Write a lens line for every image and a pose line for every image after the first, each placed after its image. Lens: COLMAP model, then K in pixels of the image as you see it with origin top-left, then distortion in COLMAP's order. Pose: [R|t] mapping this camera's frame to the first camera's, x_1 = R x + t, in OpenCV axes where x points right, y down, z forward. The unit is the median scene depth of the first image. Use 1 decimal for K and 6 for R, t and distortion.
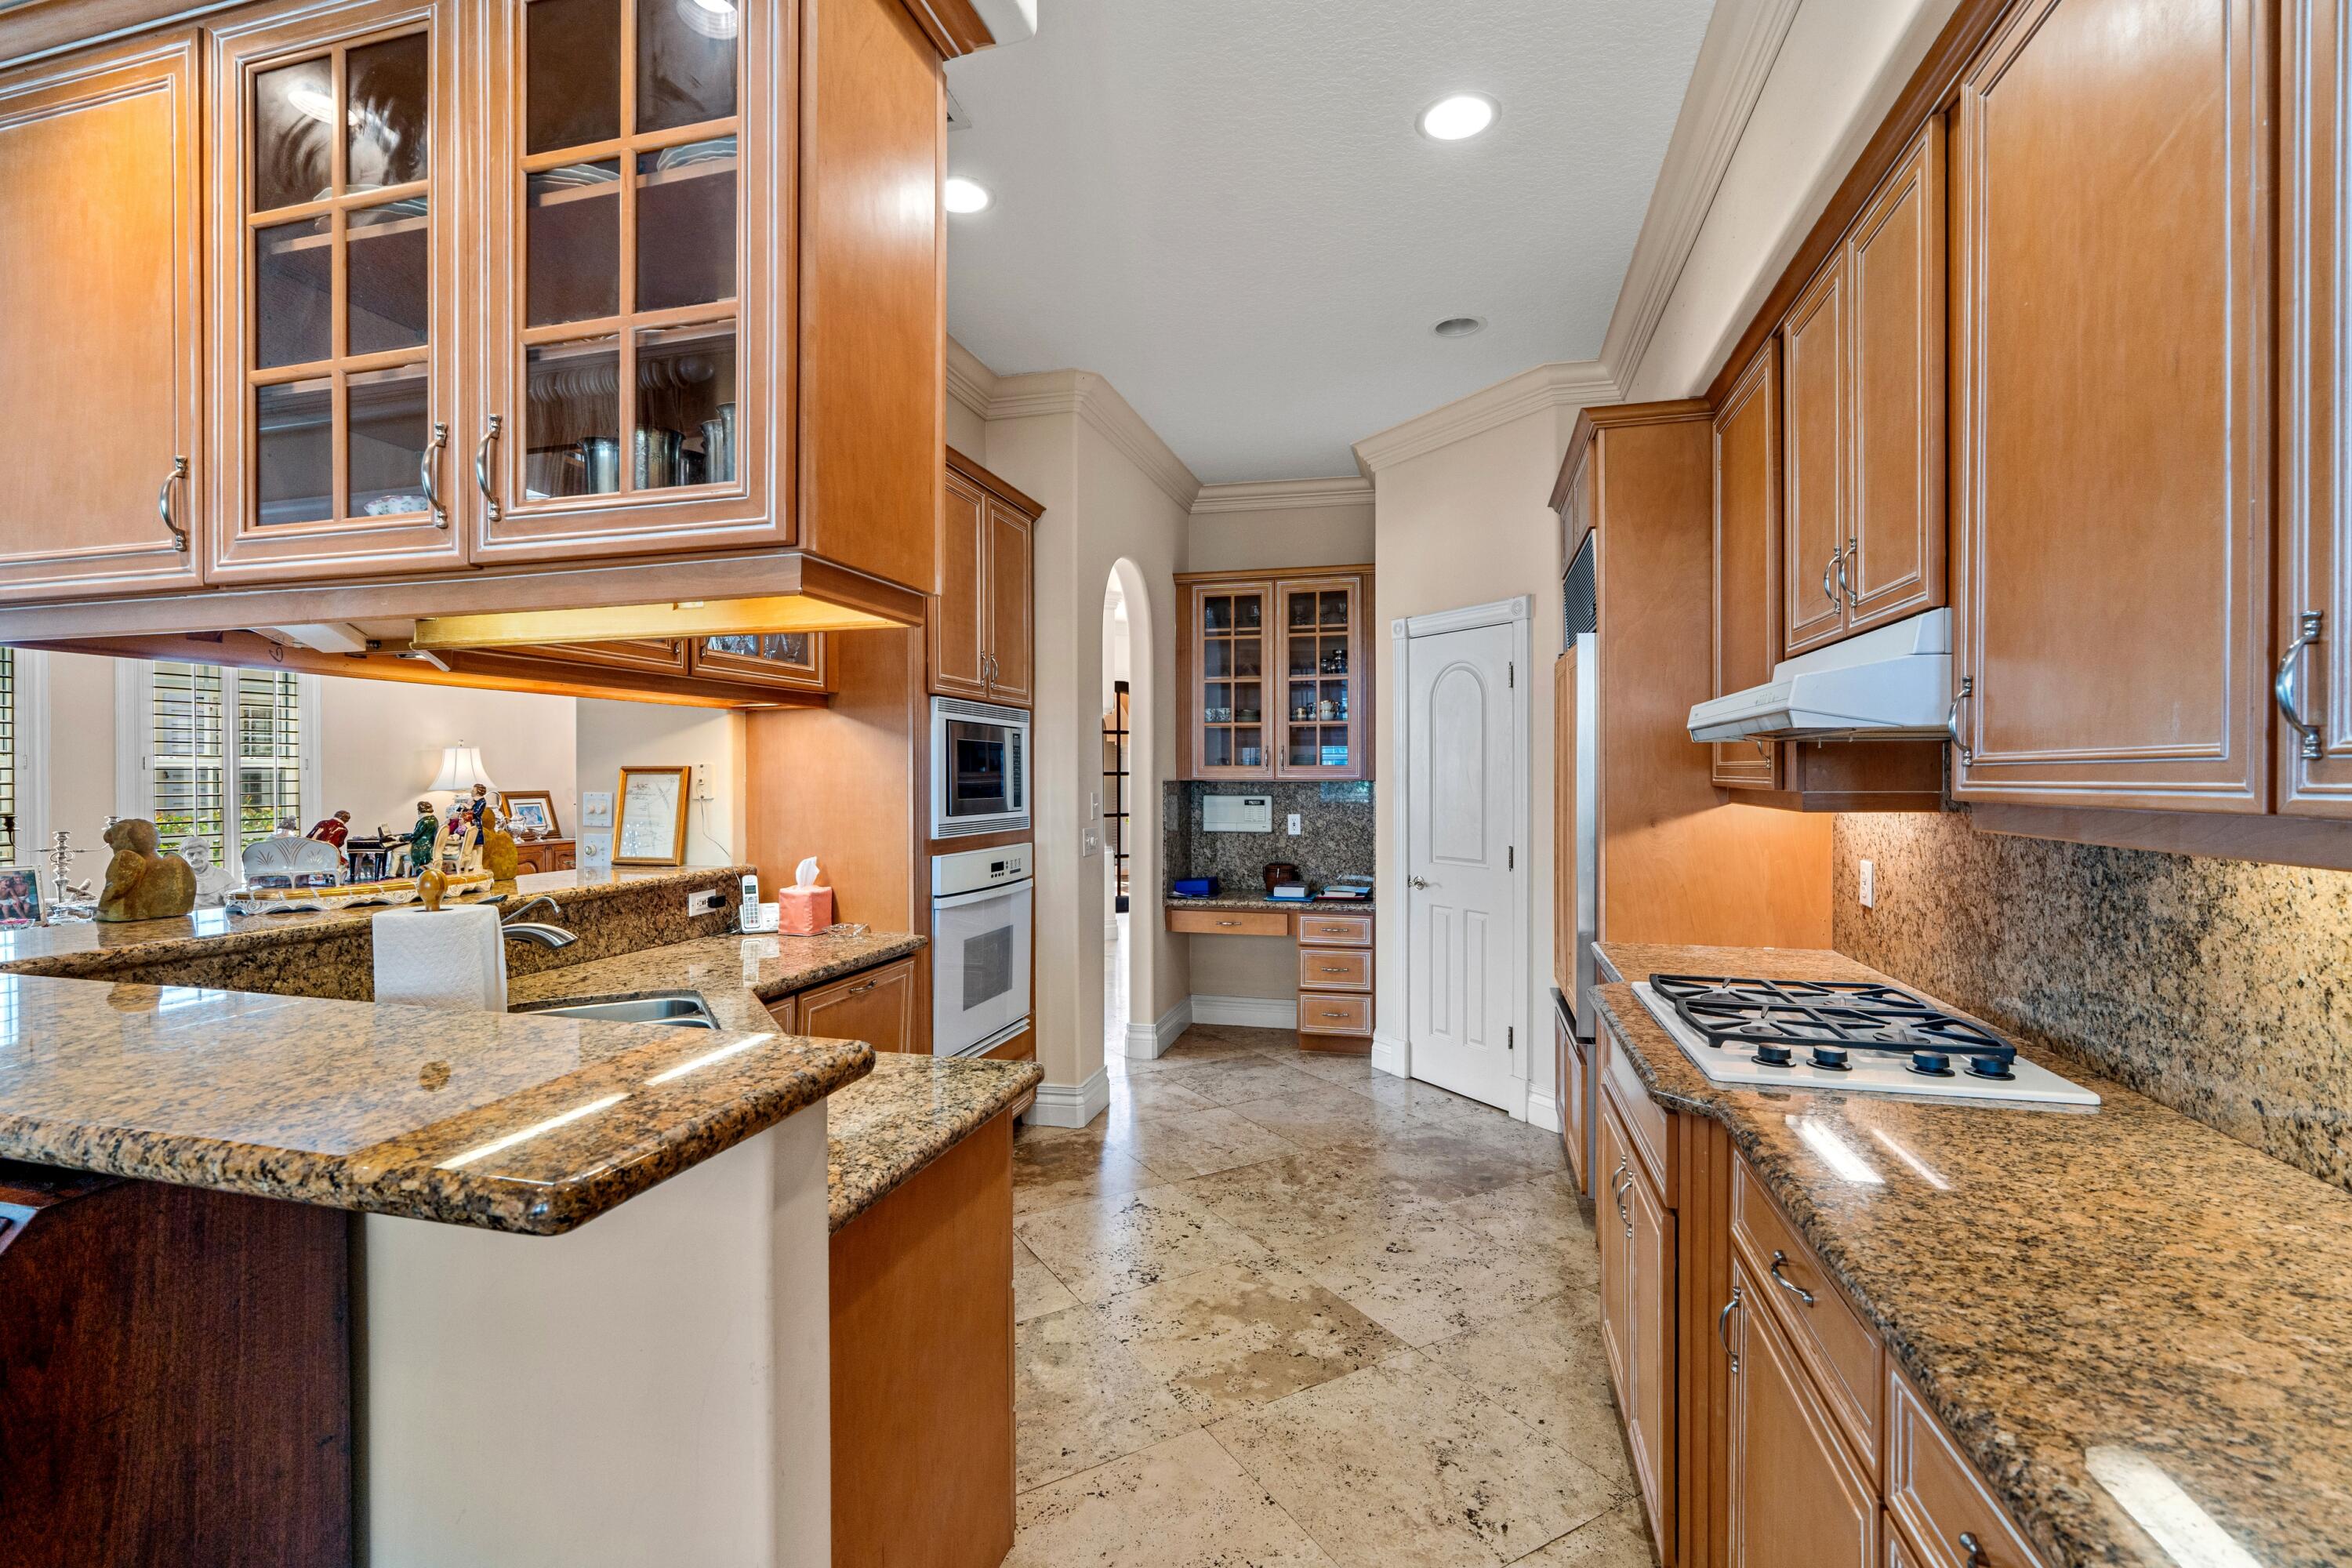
lens RADIAL K [[1065.5, 0, 1170.9], [0, 1065.5, 778.9], [0, 0, 1]] dist [-0.006598, 0.001623]
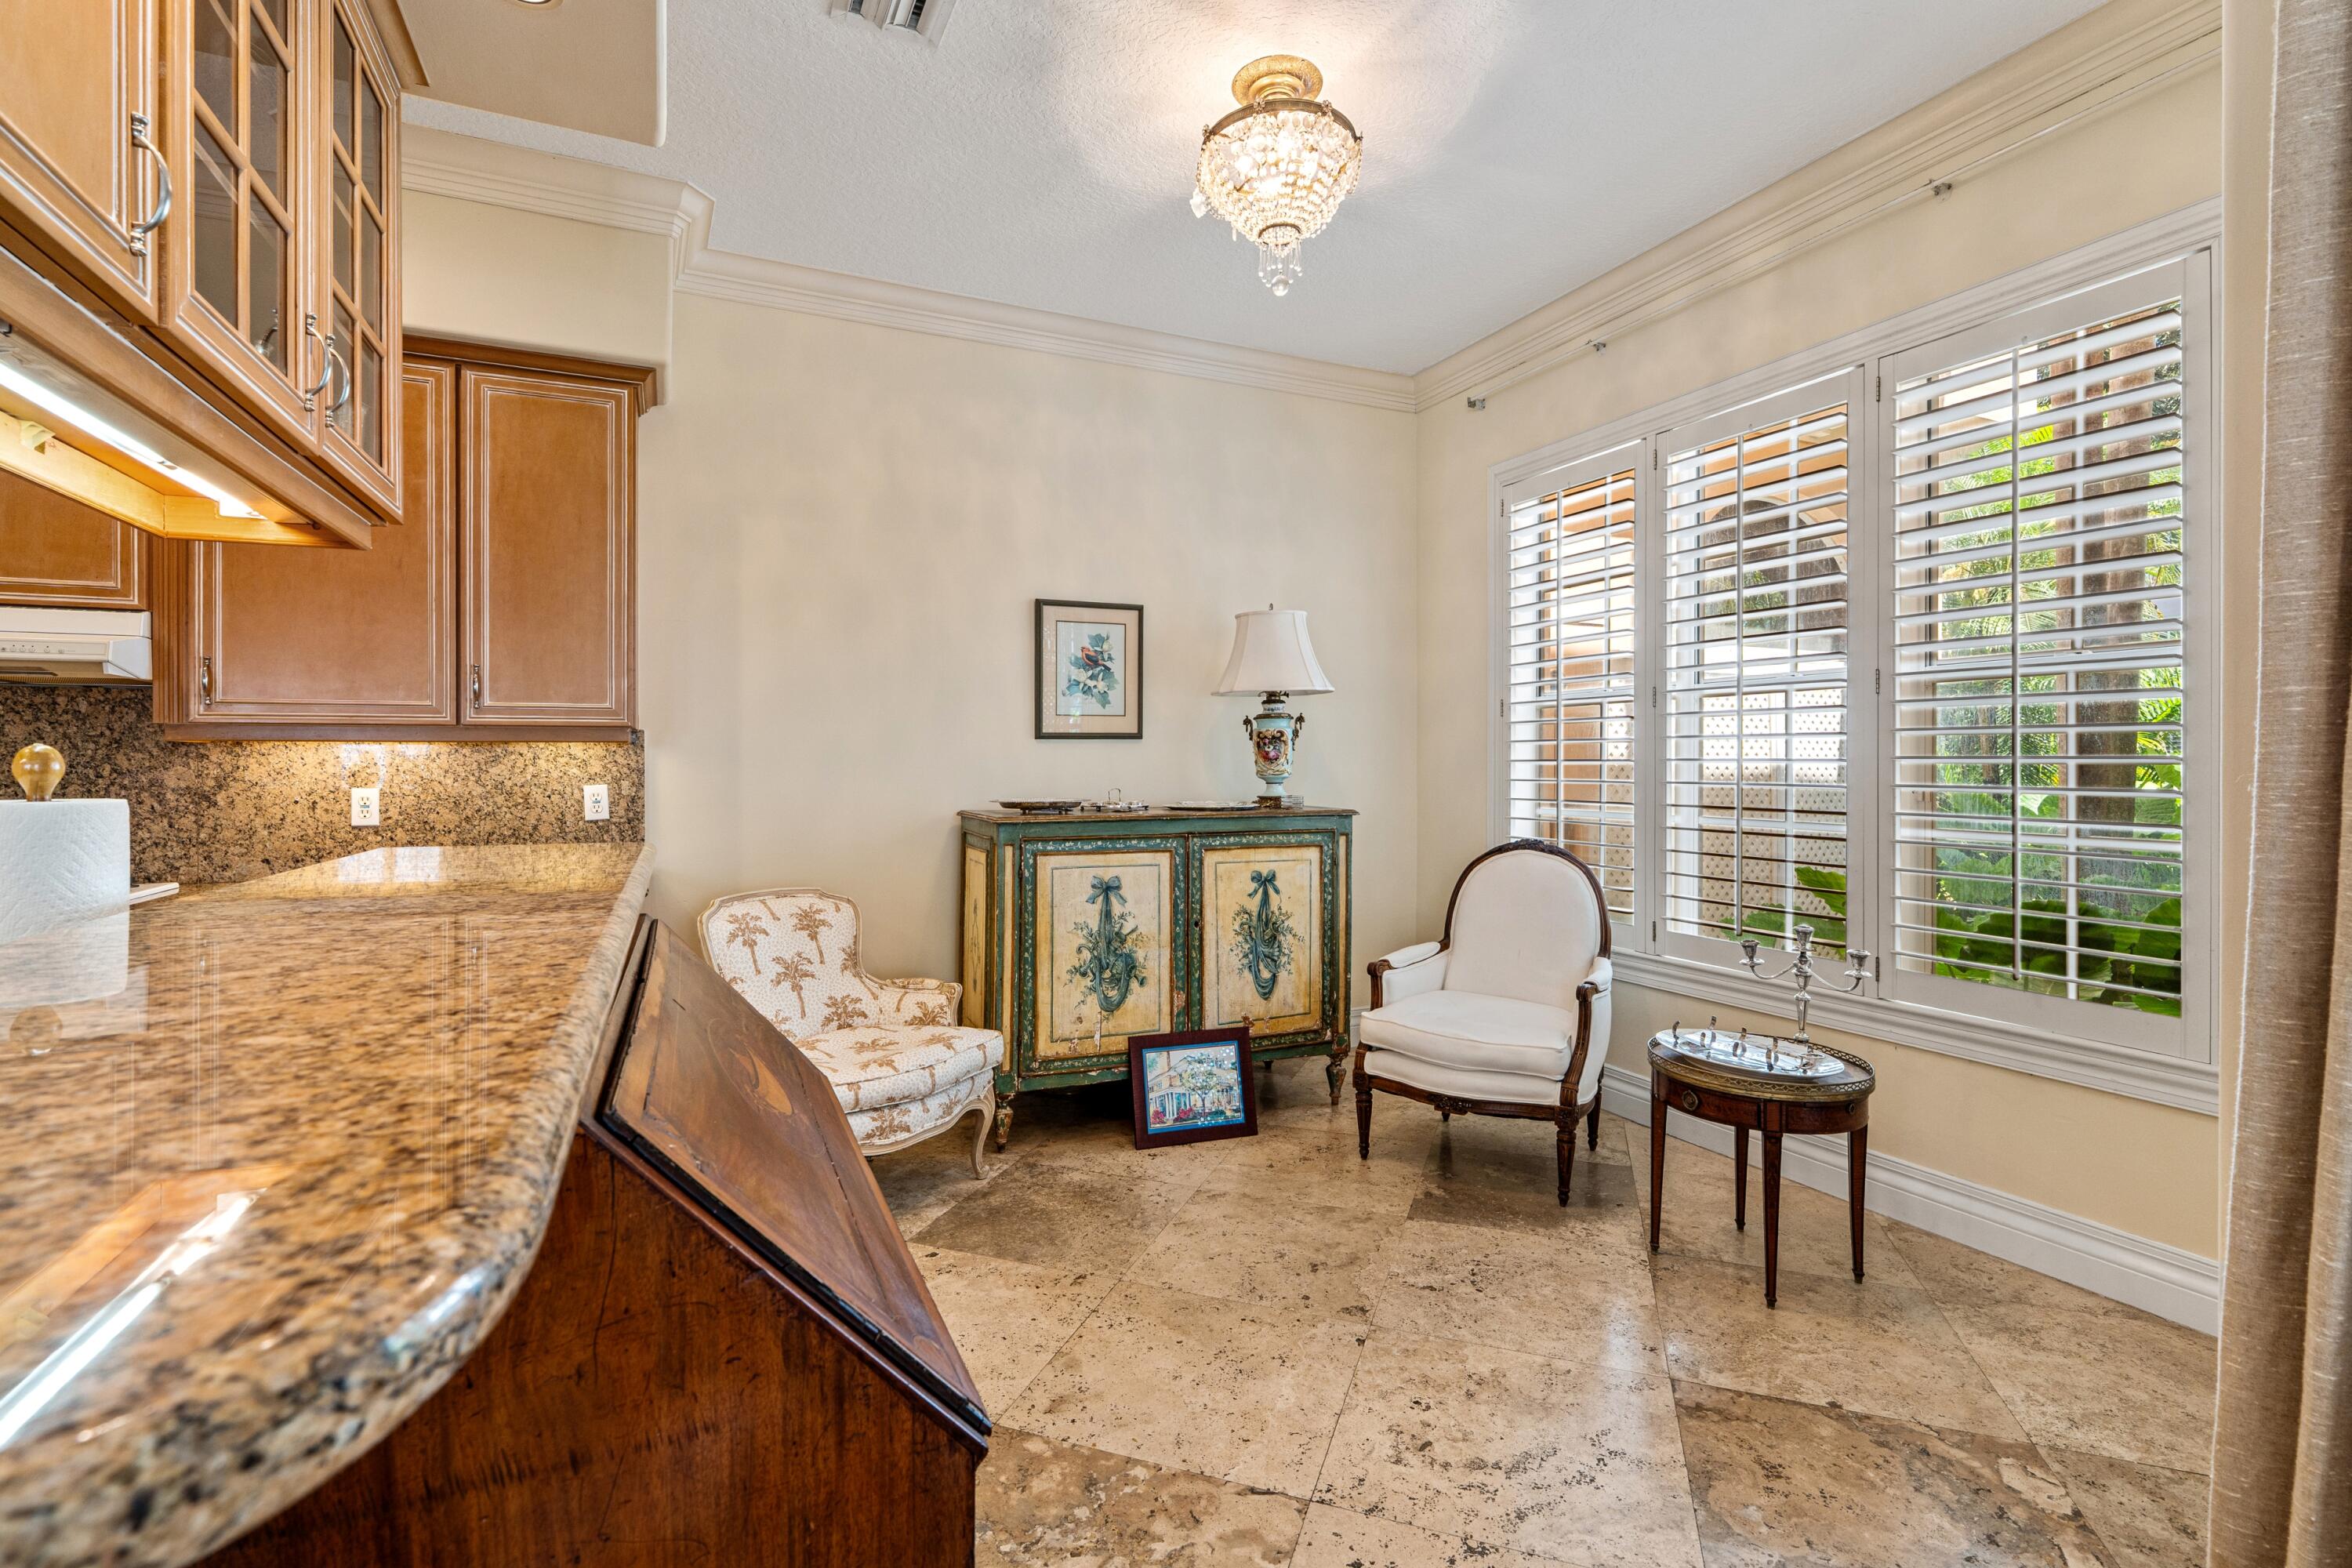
lens RADIAL K [[1065.5, 0, 1168.6], [0, 1065.5, 774.7], [0, 0, 1]] dist [-0.006598, 0.001623]
pose [[-0.633021, 0.000081, 0.774135, -1.406181], [0.009444, 0.999926, 0.007618, 0.091185], [-0.774077, 0.012133, -0.632975, 0.686623]]
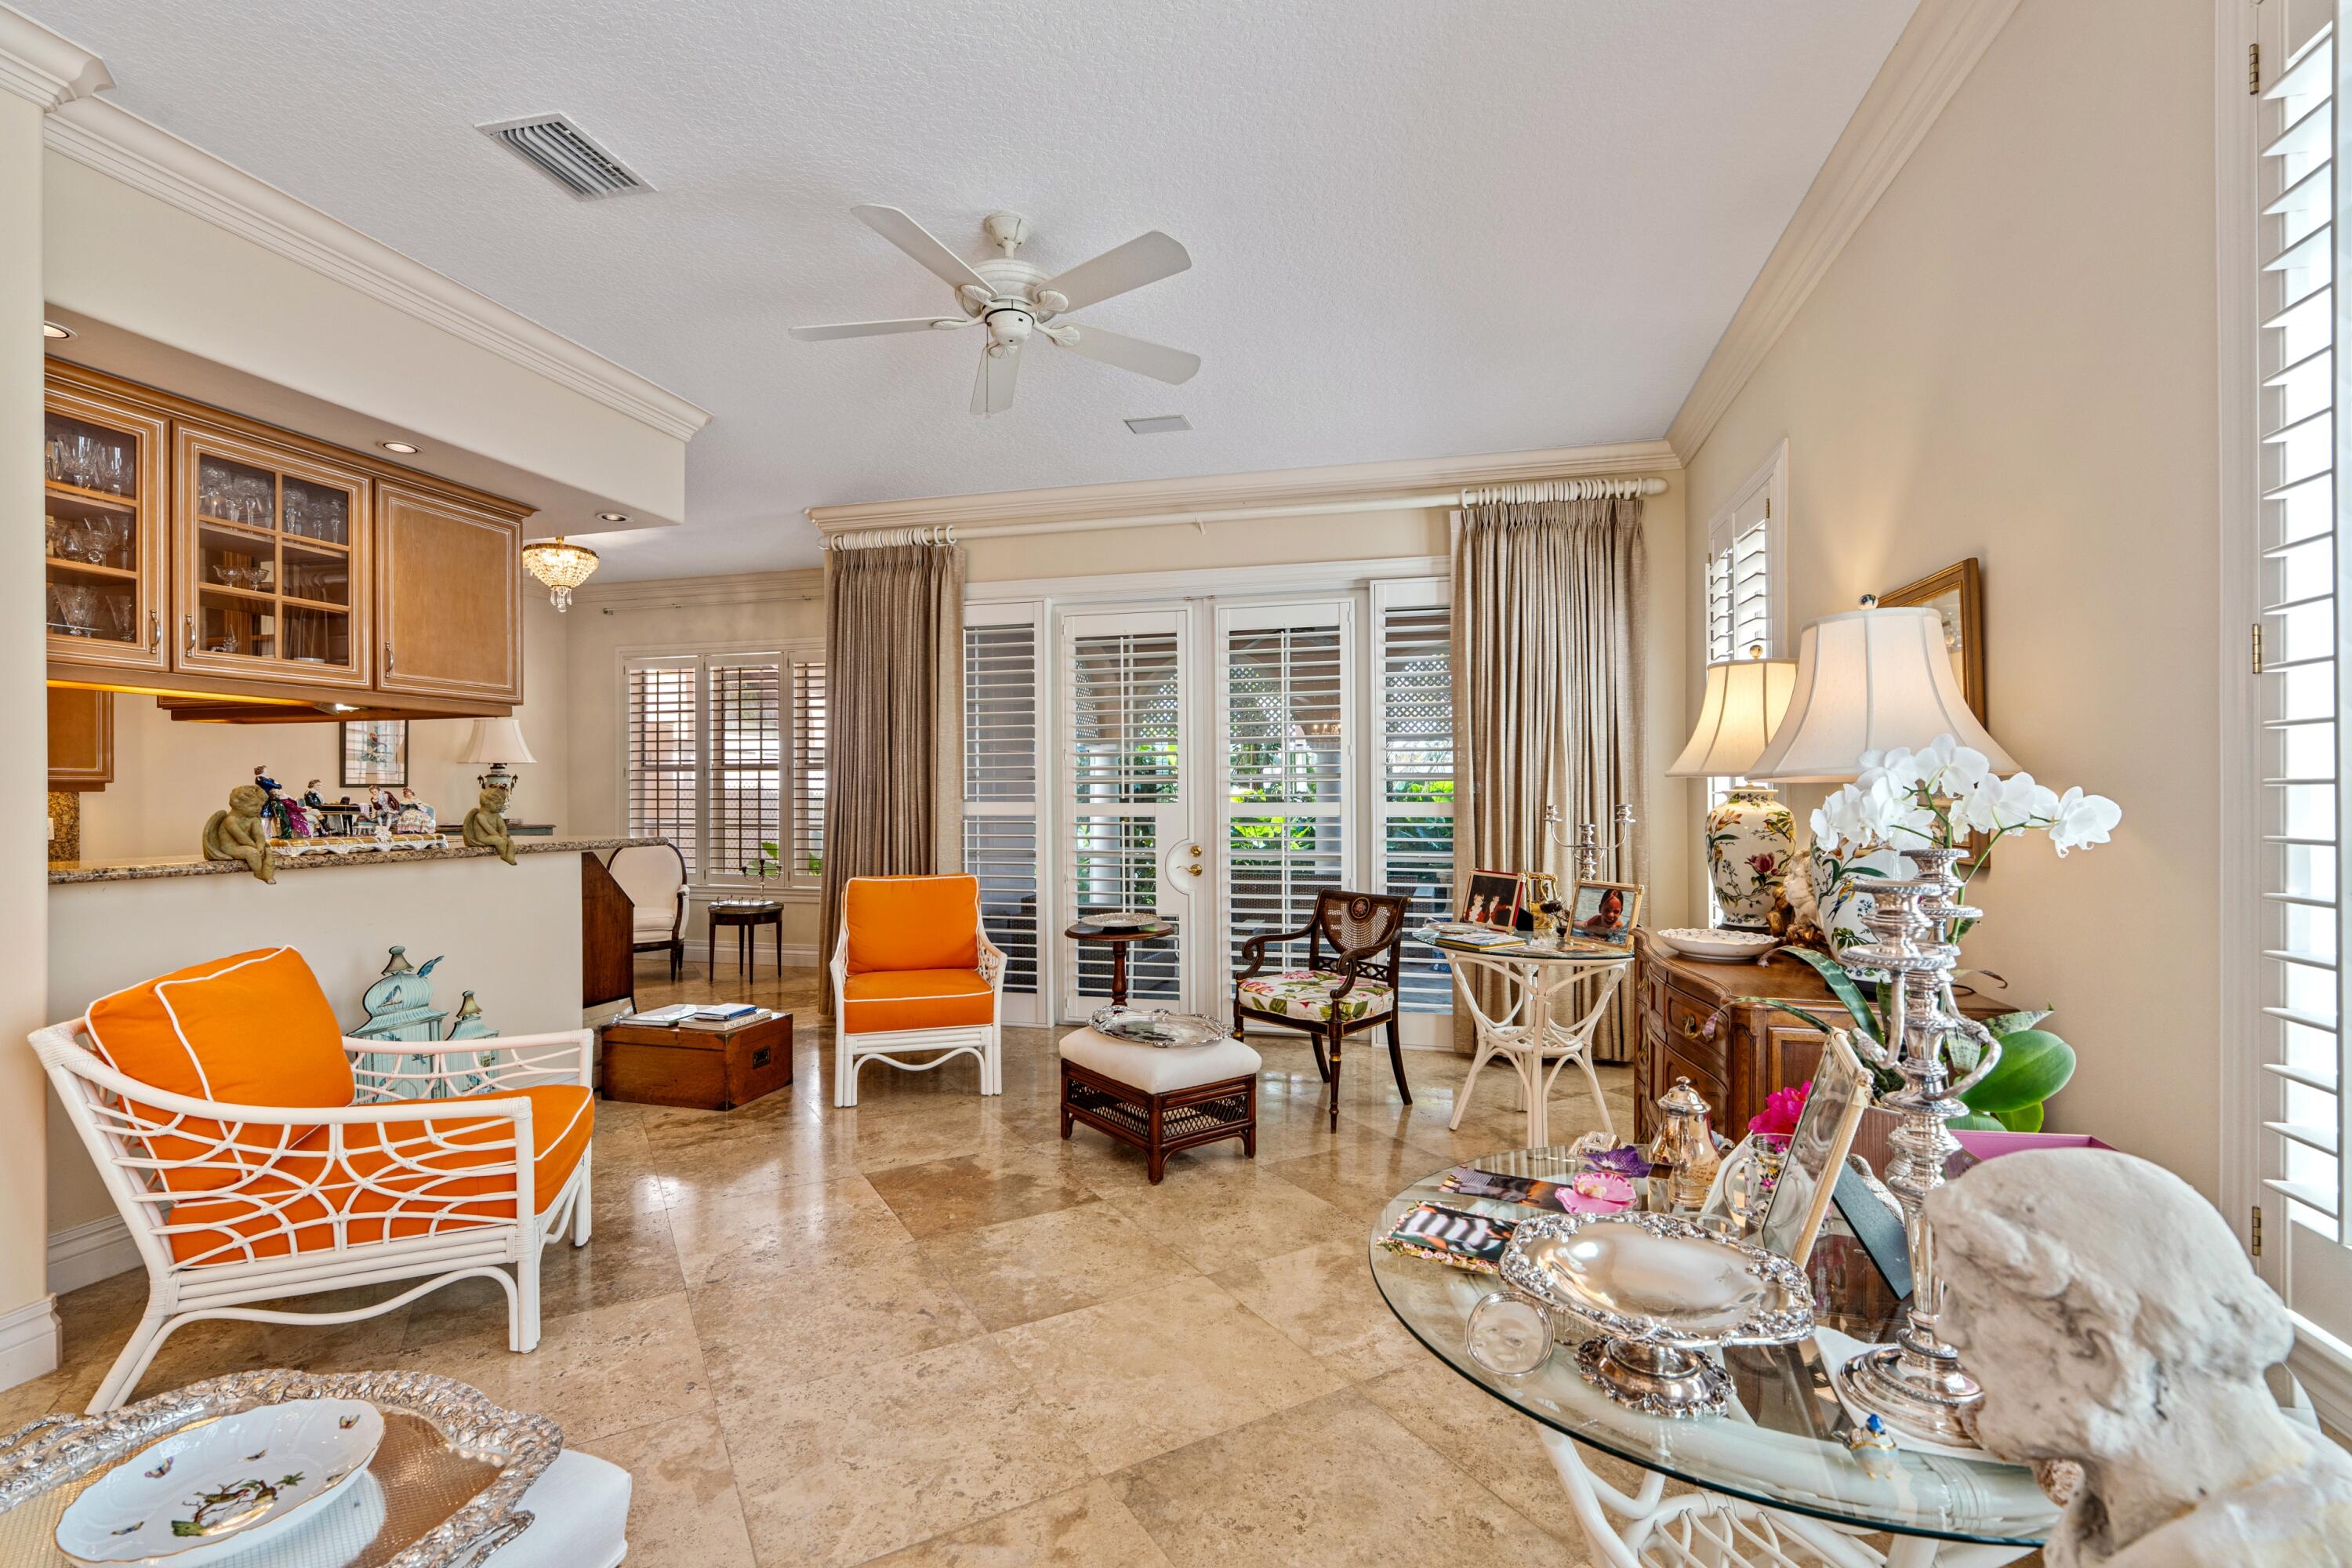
lens RADIAL K [[1065.5, 0, 1160.0], [0, 1065.5, 786.3], [0, 0, 1]] dist [-0.006598, 0.001623]
pose [[-0.999865, 0.007413, 0.014688, -2.400378], [0.007396, 0.999972, -0.001249, 0.053441], [-0.014697, -0.001141, -0.999891, 3.108094]]
